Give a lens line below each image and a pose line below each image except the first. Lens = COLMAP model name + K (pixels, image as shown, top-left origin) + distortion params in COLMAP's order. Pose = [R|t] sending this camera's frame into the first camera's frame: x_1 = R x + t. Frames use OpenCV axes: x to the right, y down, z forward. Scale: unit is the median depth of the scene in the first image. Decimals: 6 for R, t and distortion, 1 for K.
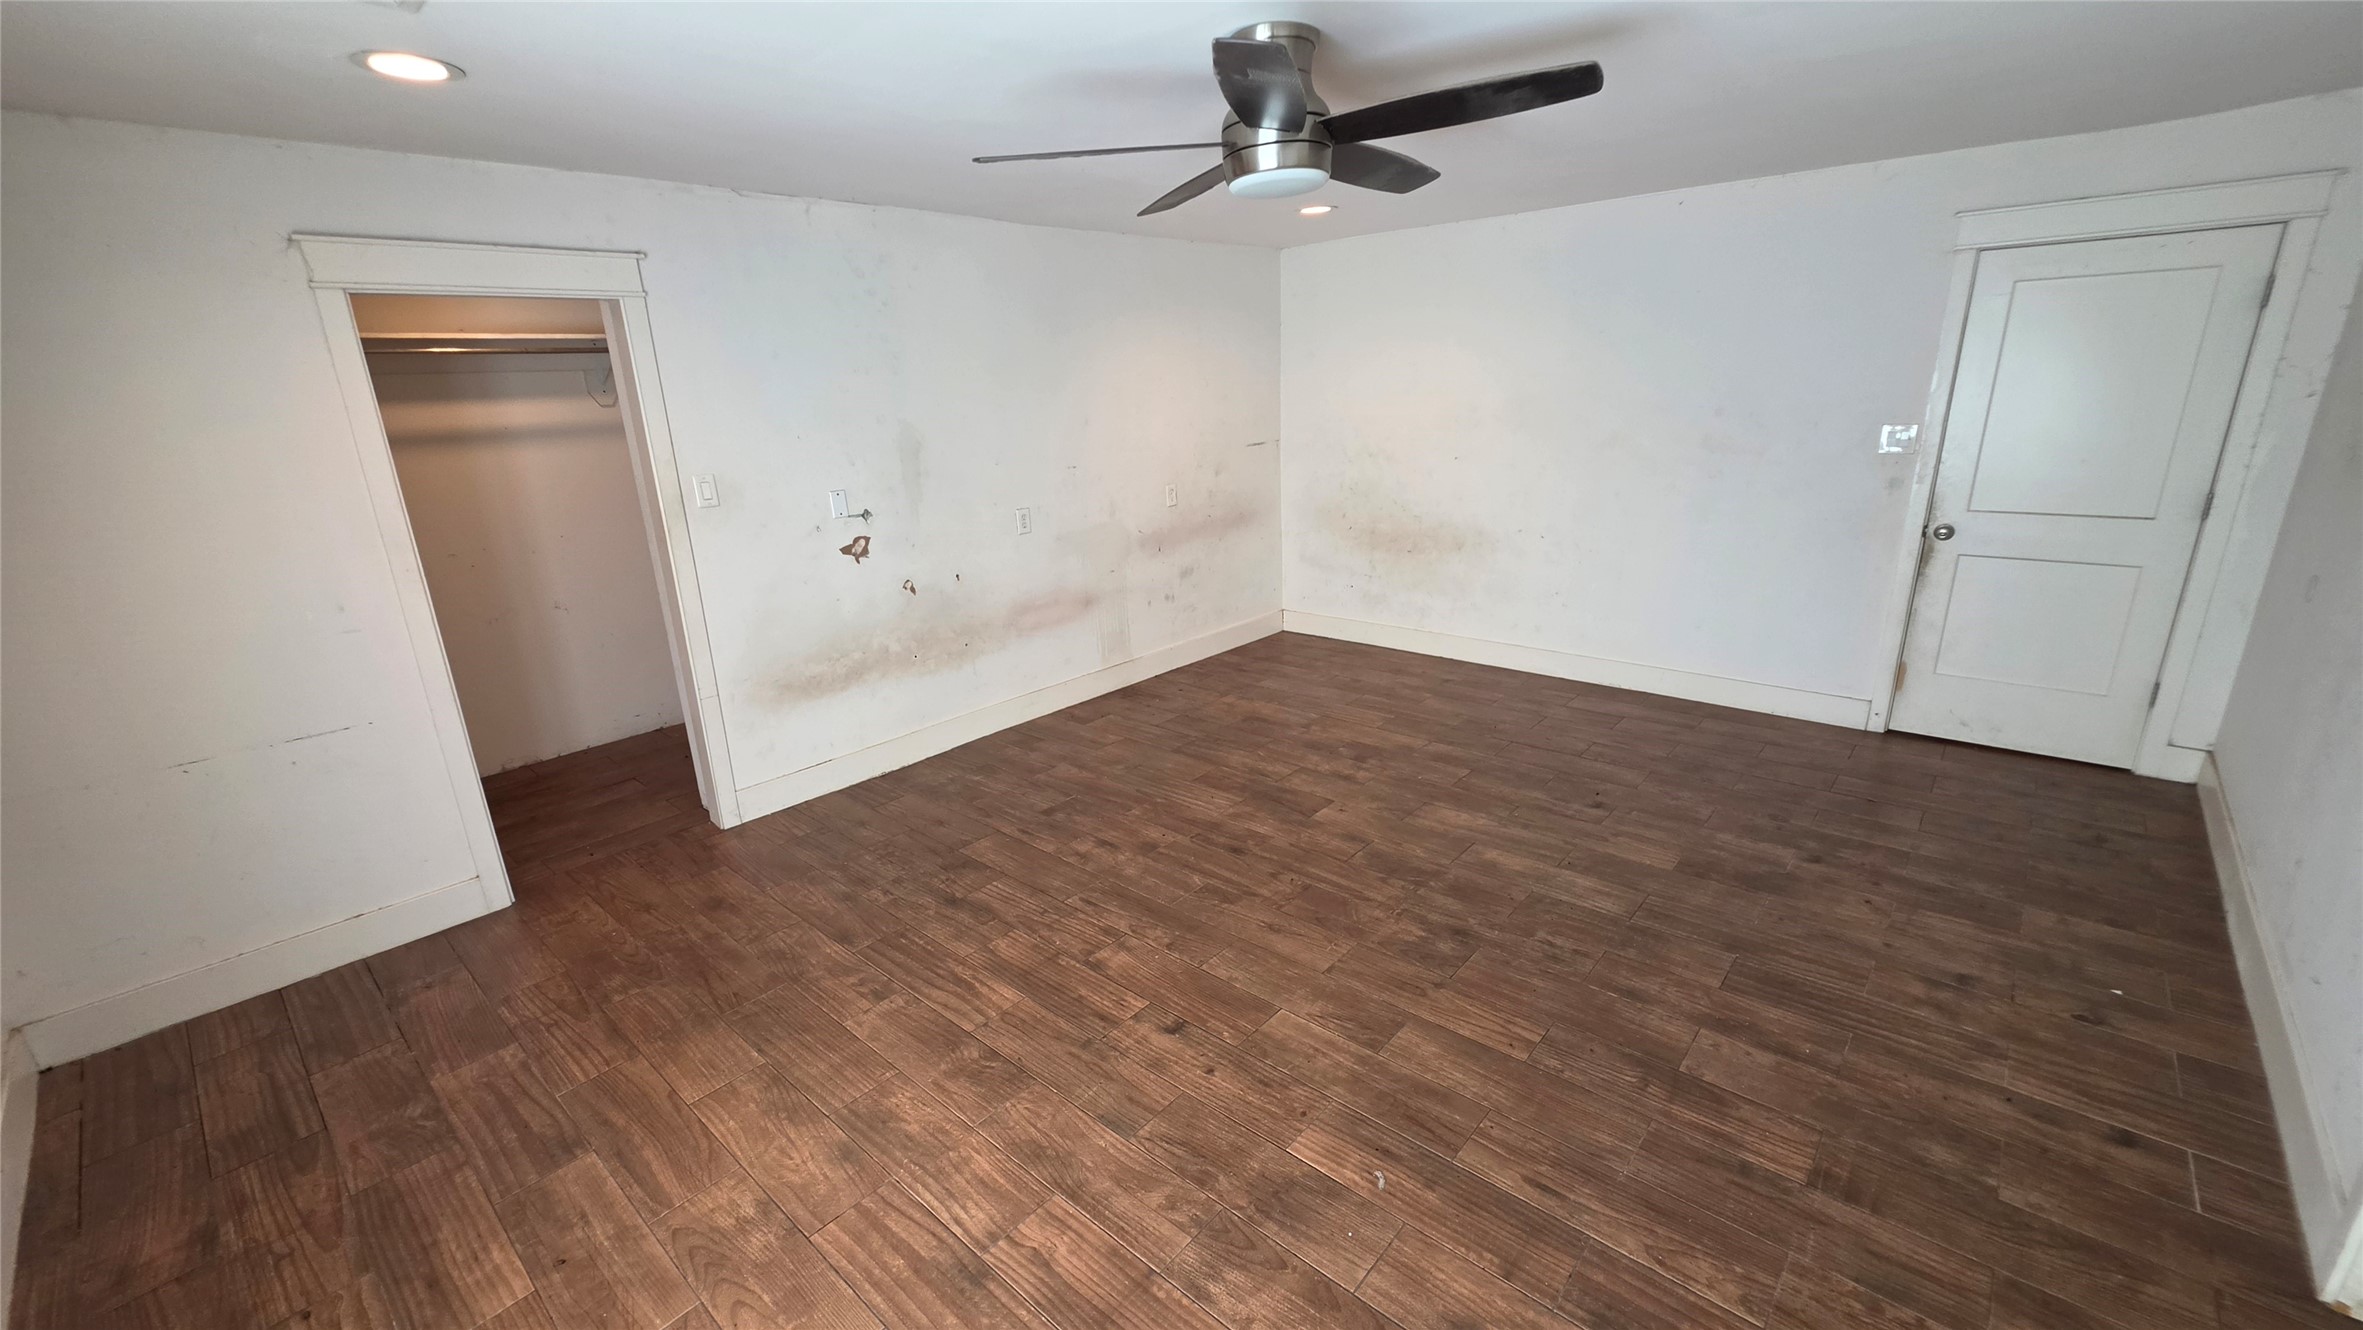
lens RADIAL K [[944.3, 0, 1181.5], [0, 944.3, 665.0], [0, 0, 1]] dist [0.000167, 0.000158]
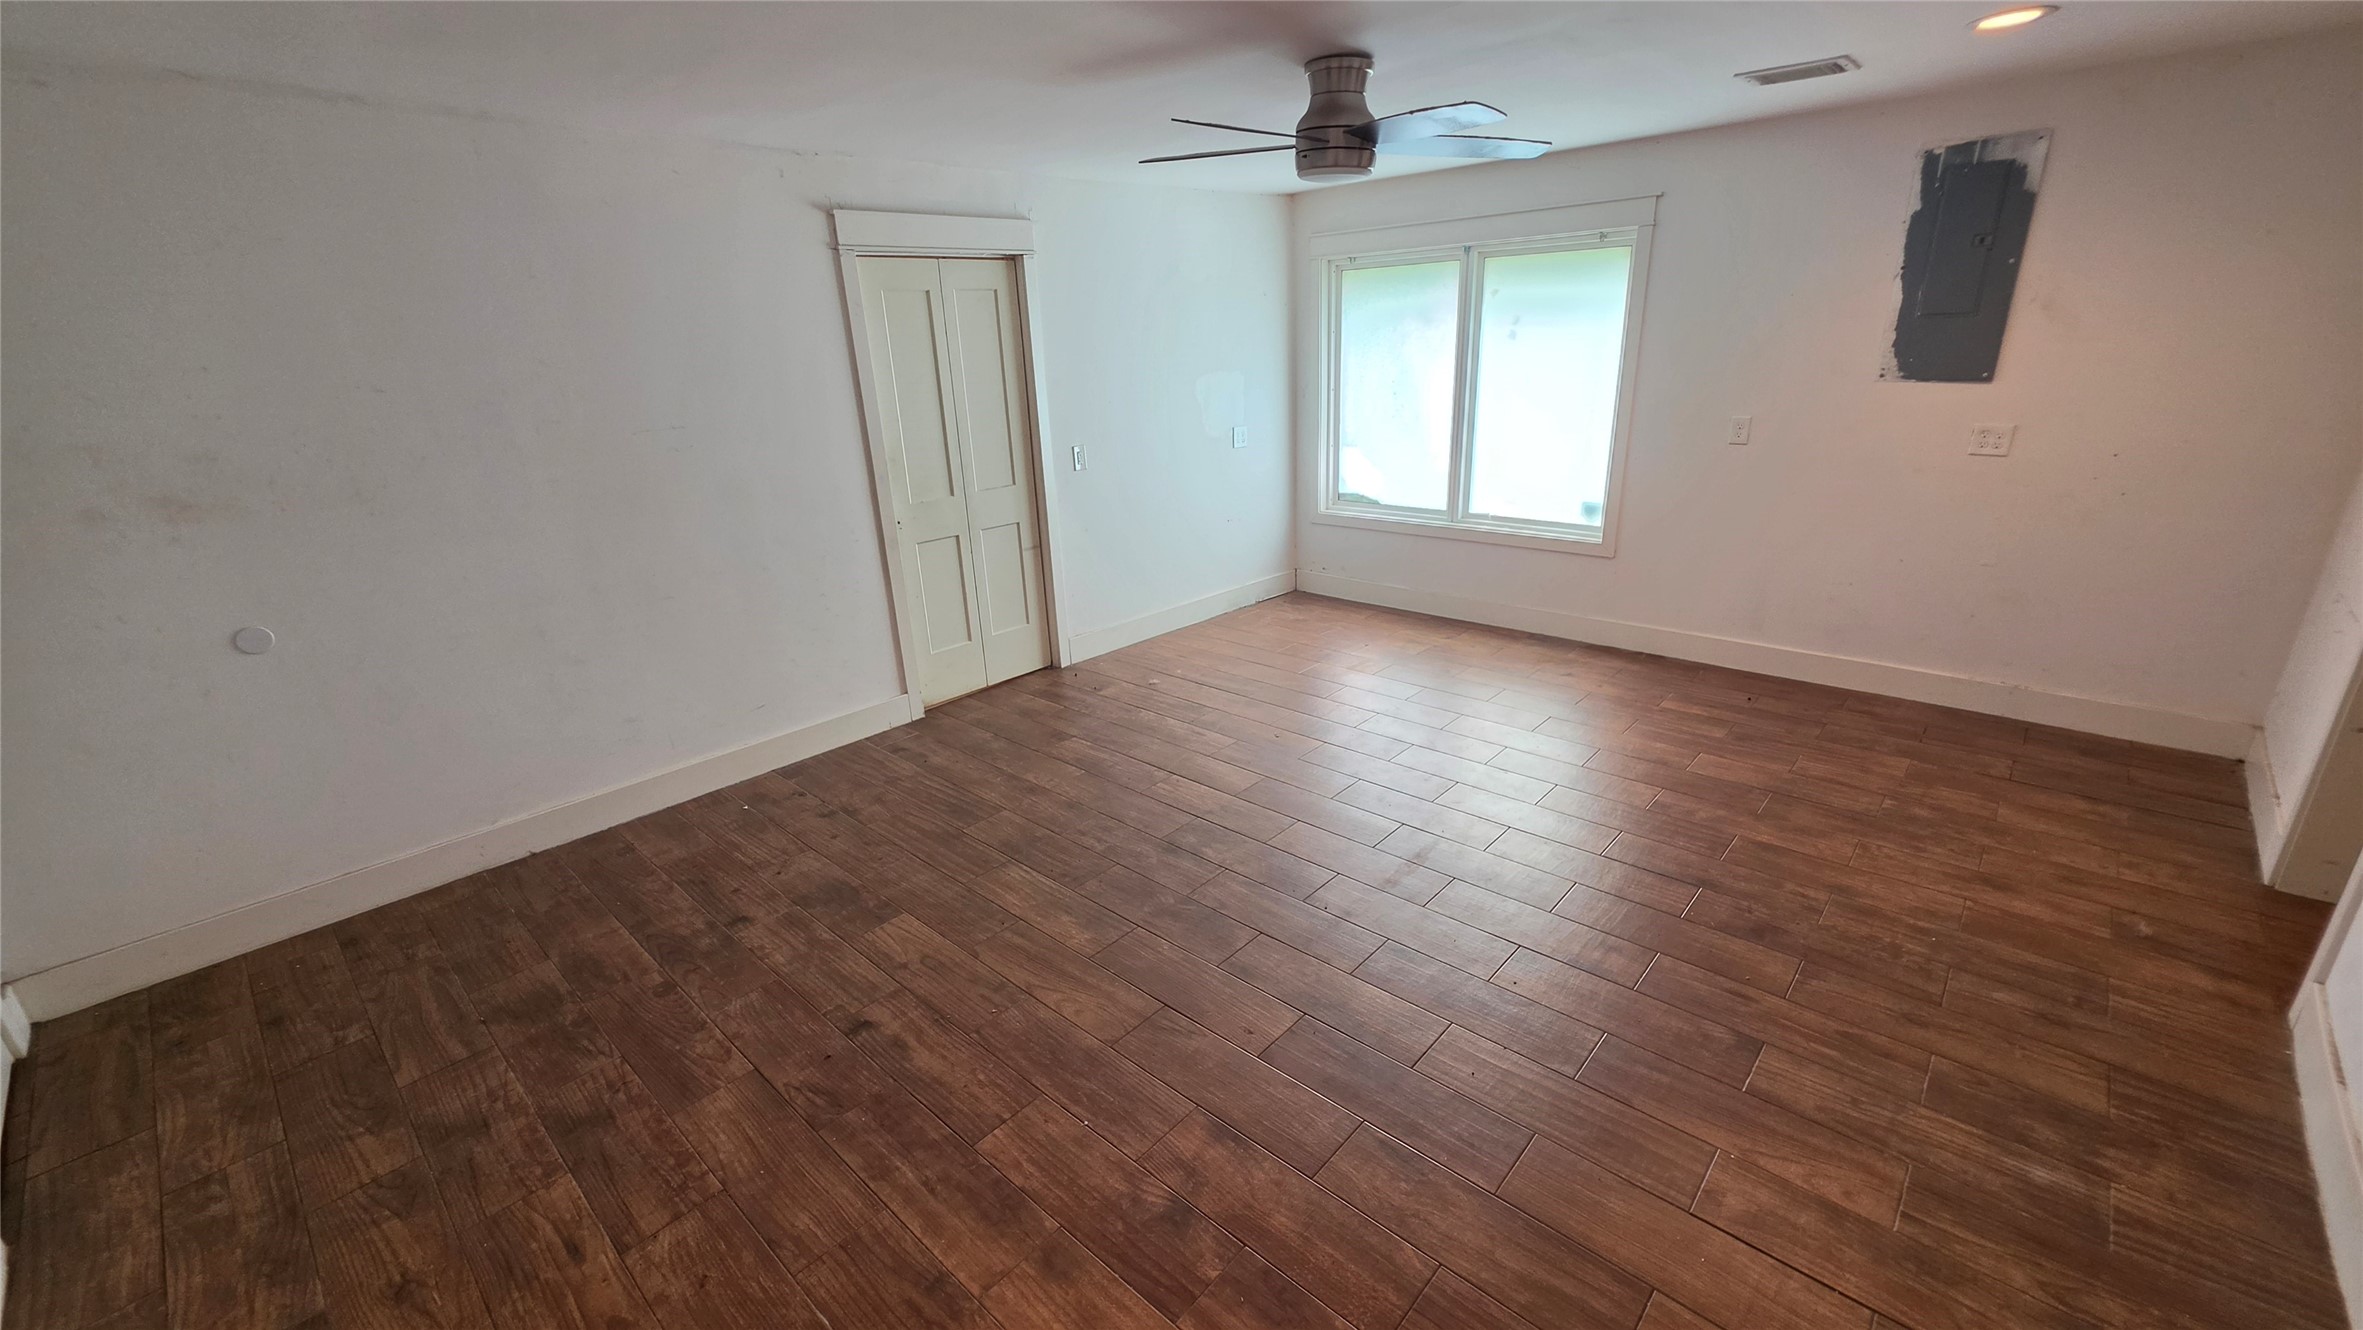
lens RADIAL K [[940.6, 0, 1189.2], [0, 940.6, 669.7], [0, 0, 1]] dist [-0.003597, 0.000595]
pose [[-0.996581, 0.074503, 0.035727, 0.208916], [0.081121, 0.800085, 0.594376, -0.506623], [0.015698, 0.595242, -0.803393, 1.672616]]
